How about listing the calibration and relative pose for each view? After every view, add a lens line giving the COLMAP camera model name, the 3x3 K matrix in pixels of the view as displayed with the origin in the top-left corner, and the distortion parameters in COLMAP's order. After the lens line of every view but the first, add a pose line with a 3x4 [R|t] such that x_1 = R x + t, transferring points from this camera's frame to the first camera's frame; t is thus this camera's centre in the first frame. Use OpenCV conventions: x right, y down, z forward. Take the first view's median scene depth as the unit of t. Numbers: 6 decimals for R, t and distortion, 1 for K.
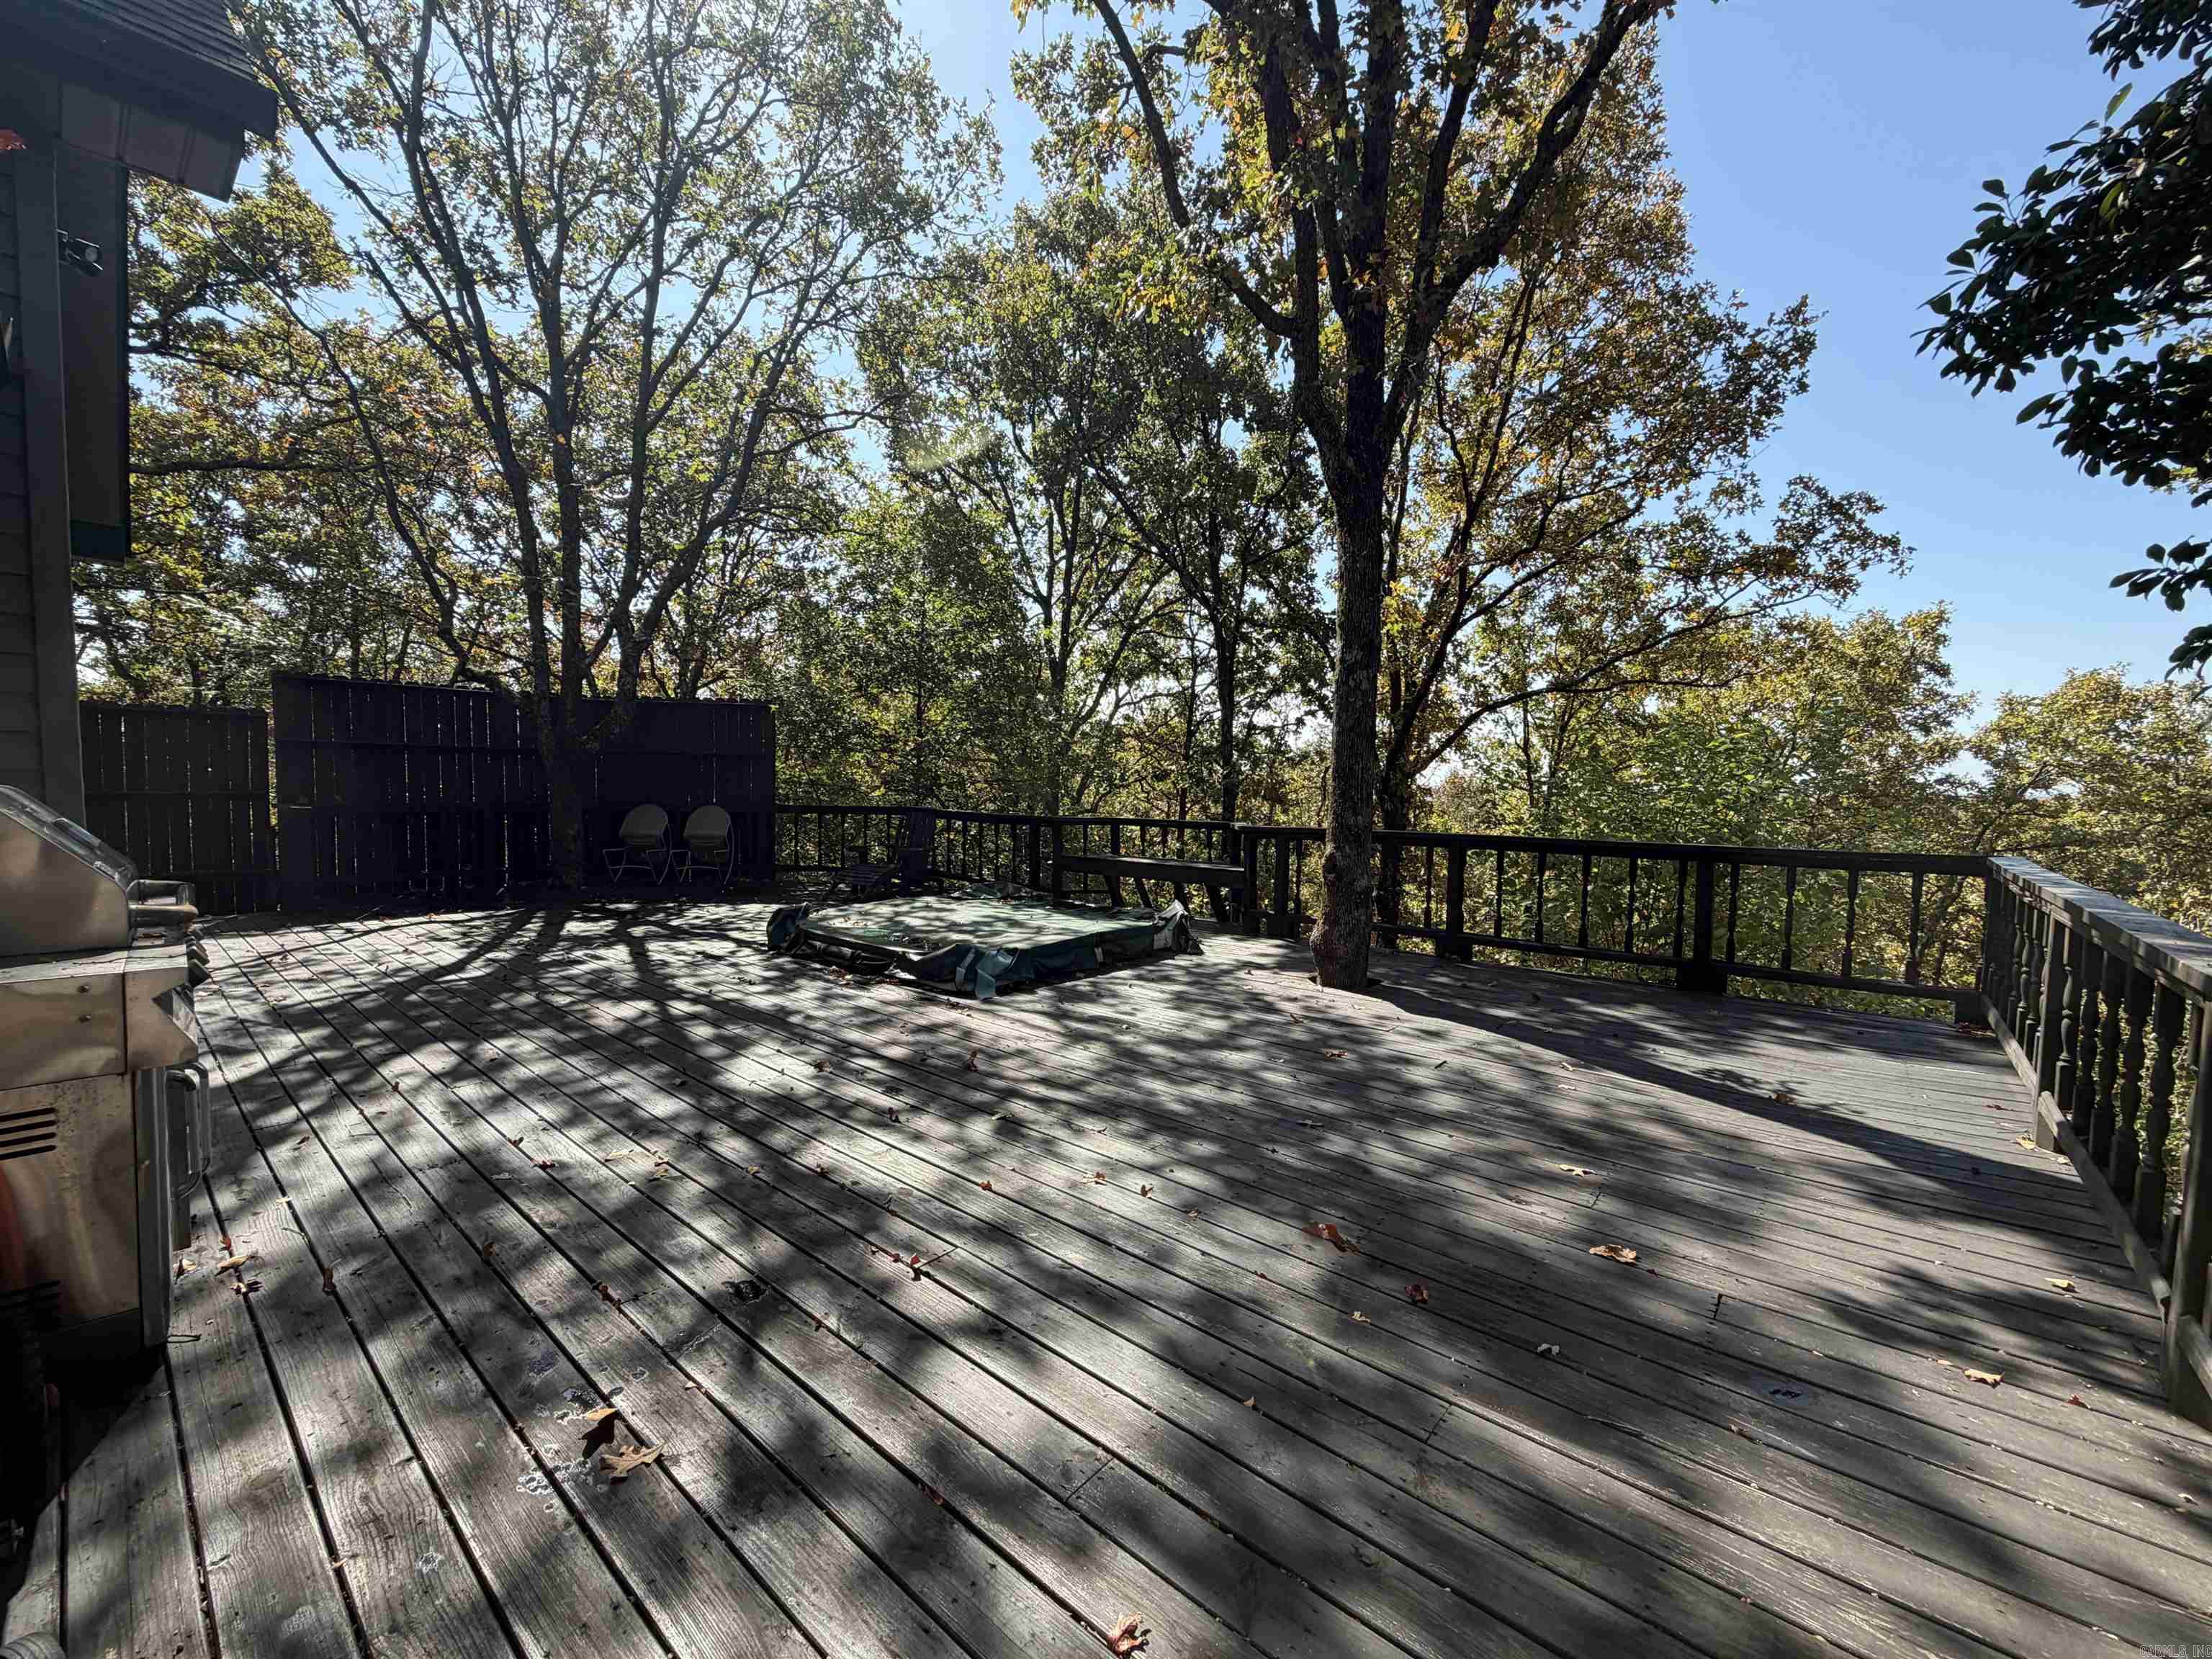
lens RADIAL K [[880.7, 0, 1101.7], [0, 880.7, 835.1], [0, 0, 1]] dist [-0.000046, 0.000192]
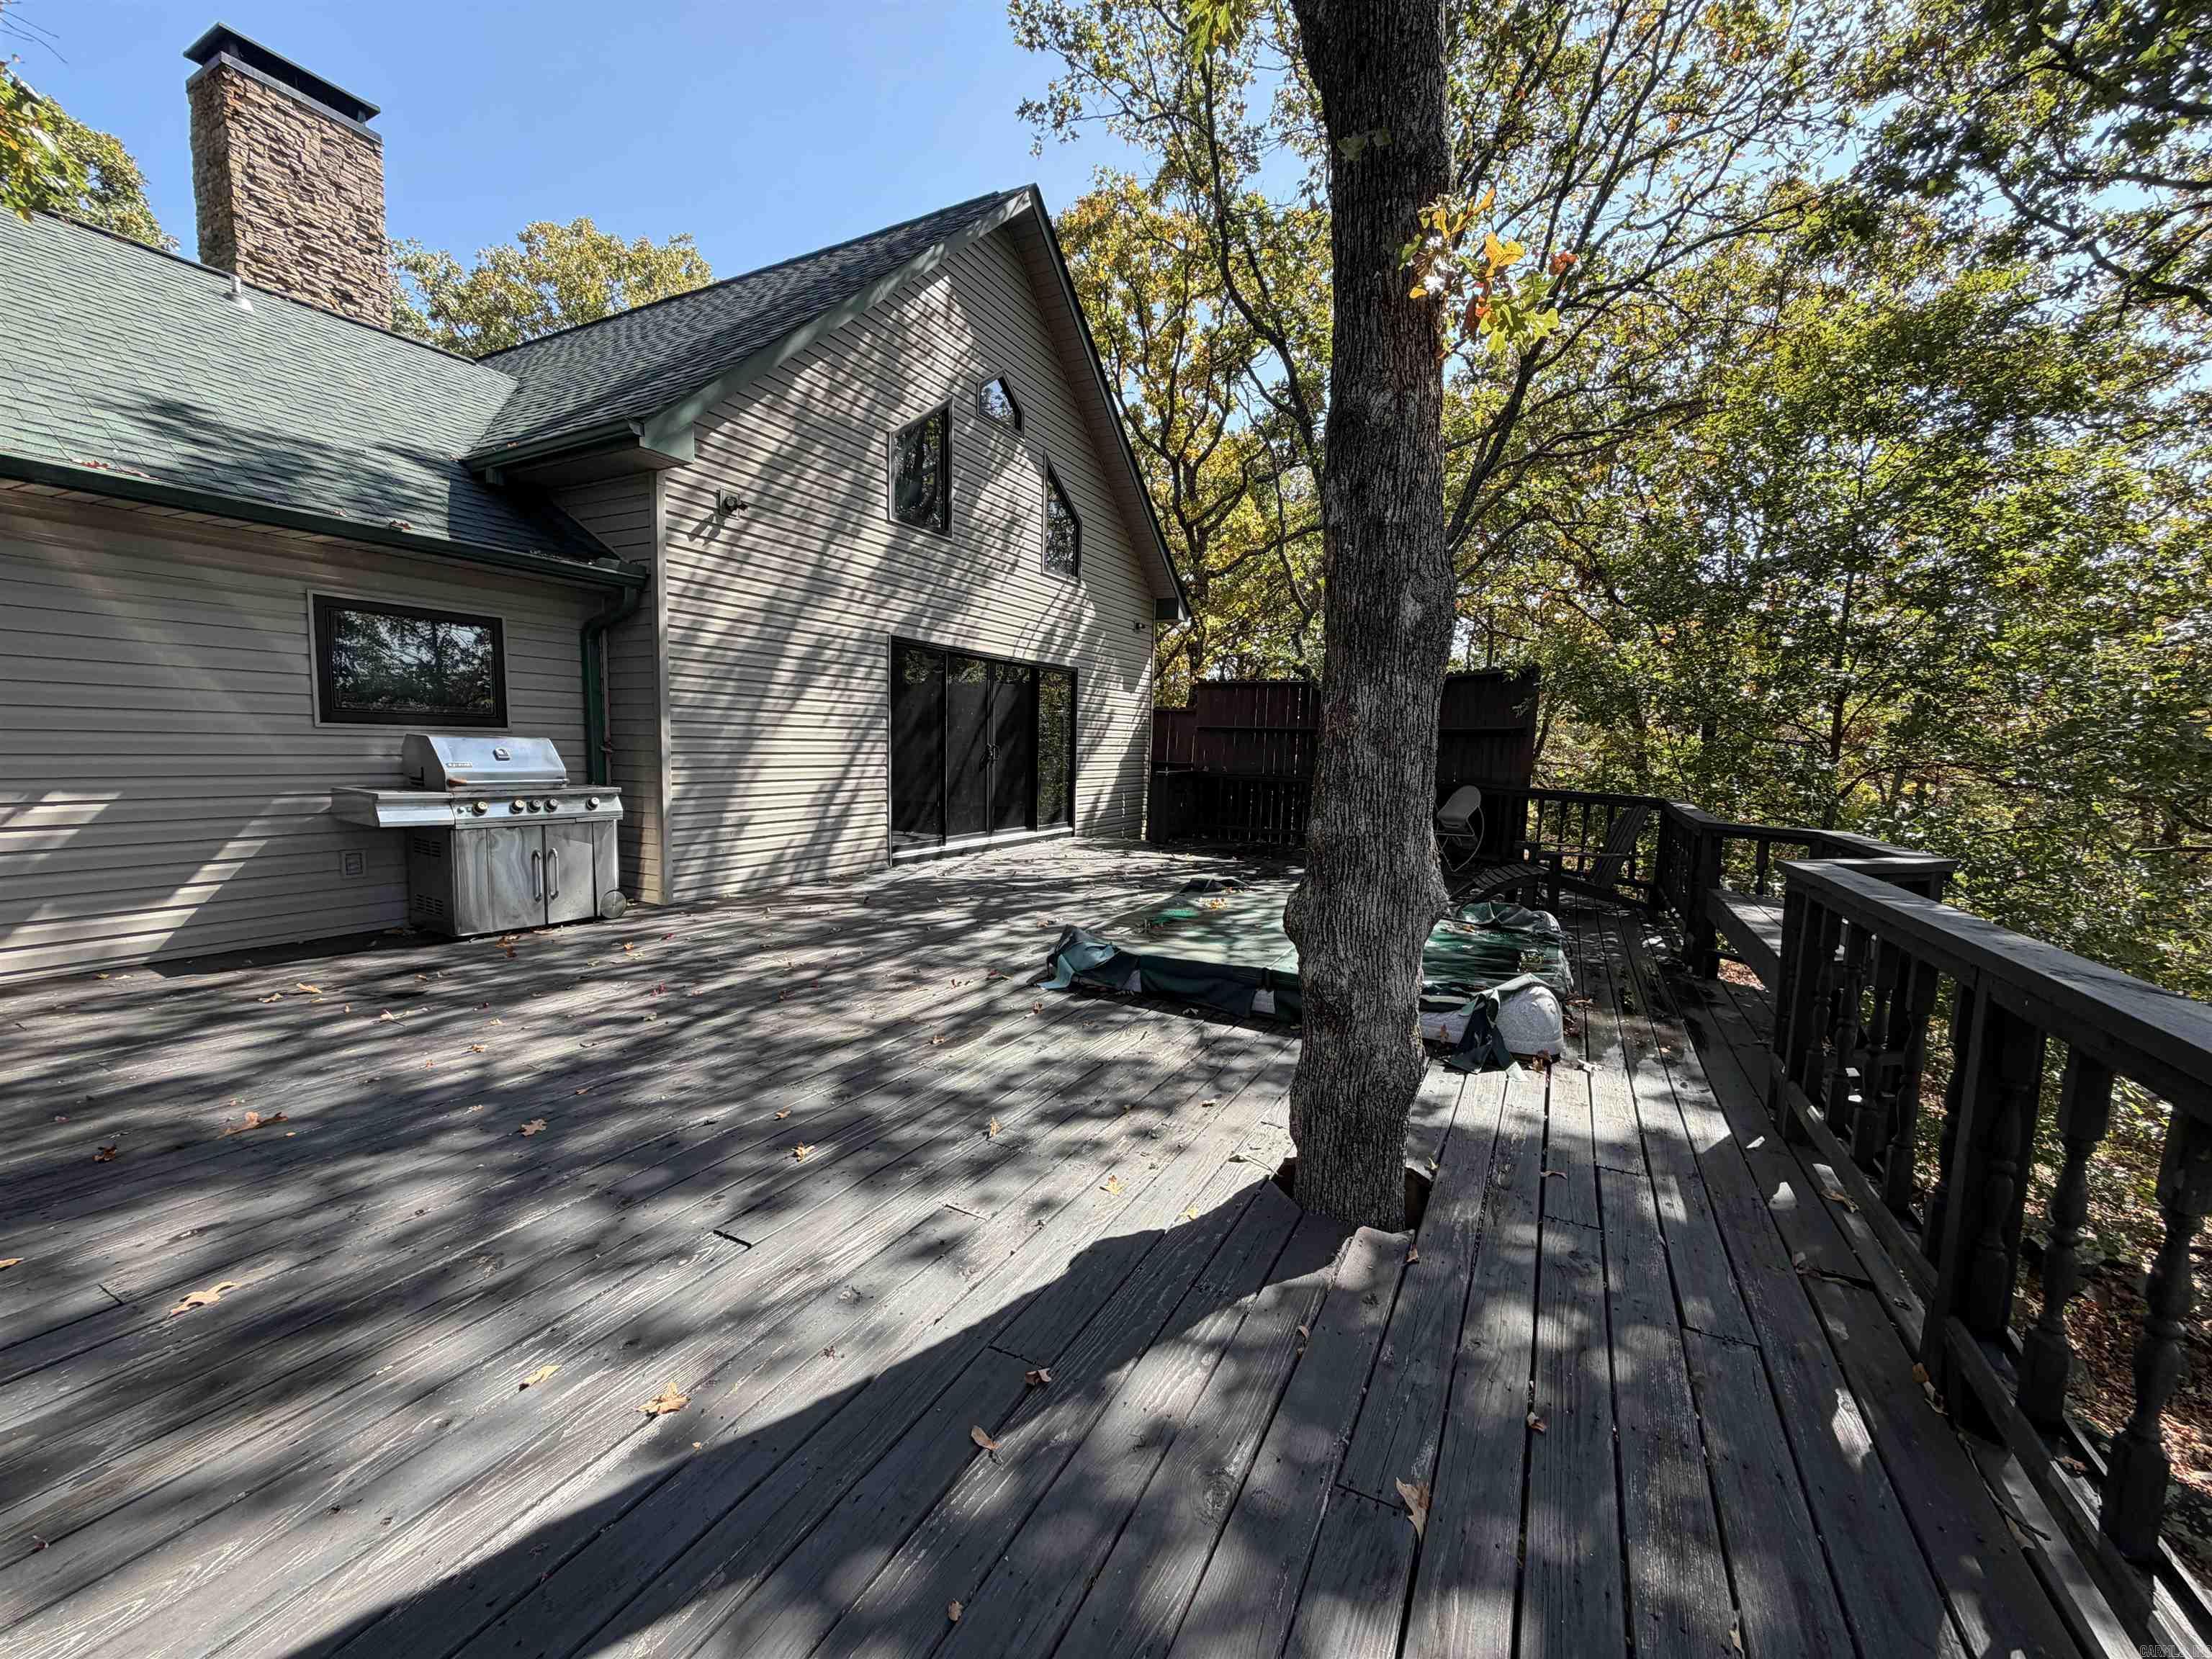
lens RADIAL K [[880.7, 0, 1101.7], [0, 880.7, 835.1], [0, 0, 1]] dist [-0.000046, 0.000192]
pose [[0.215564, 0.089277, -0.972400, 0.964091], [-0.079988, 0.994080, 0.073535, -0.050493], [0.973208, 0.061929, 0.221429, 1.102433]]
